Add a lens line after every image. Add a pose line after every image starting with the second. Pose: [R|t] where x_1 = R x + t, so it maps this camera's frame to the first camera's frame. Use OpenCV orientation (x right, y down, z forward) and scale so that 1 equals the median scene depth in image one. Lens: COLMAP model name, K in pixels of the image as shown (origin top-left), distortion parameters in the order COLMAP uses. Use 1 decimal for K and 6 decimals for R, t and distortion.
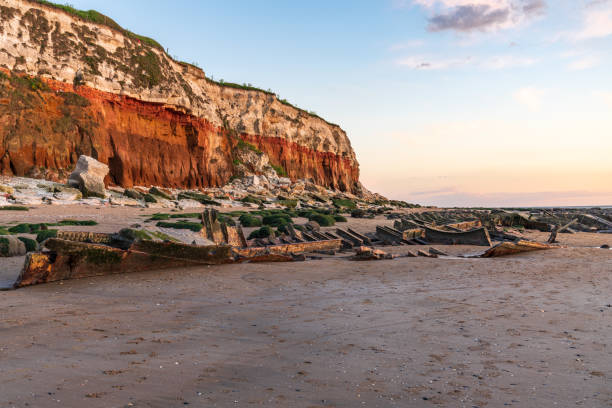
lens RADIAL K [[694.8, 0, 293.8], [0, 694.8, 184.1], [0, 0, 1]] dist [-0.003473, 0.000000]
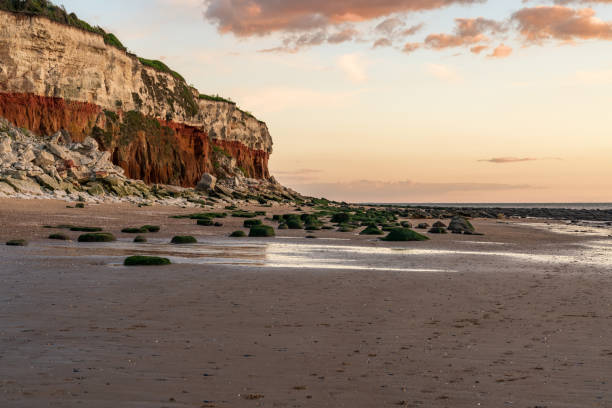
lens RADIAL K [[1041.2, 0, 305.5], [0, 1041.2, 204.3], [0, 0, 1]] dist [0.057666, 0.000000]
pose [[0.976388, 0.016153, 0.215418, -0.363604], [-0.024397, 0.999066, 0.035663, -0.036436], [-0.214641, -0.040077, 0.975870, -0.905819]]
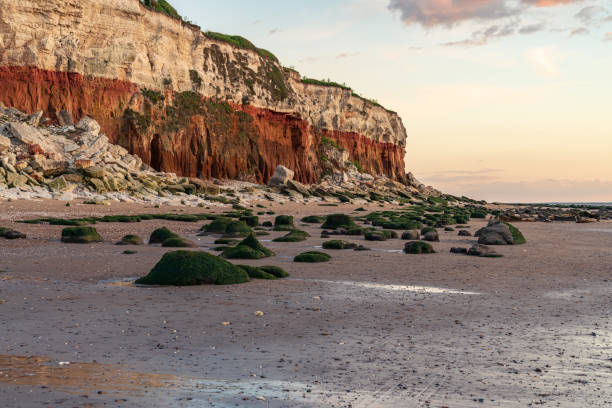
lens RADIAL K [[1041.2, 0, 301.2], [0, 1041.2, 200.4], [0, 0, 1]] dist [0.057666, 0.000000]
pose [[0.999000, 0.013257, 0.042697, -0.208080], [-0.014764, 0.999272, 0.035191, -0.026984], [-0.042199, -0.035786, 0.998468, -0.651571]]
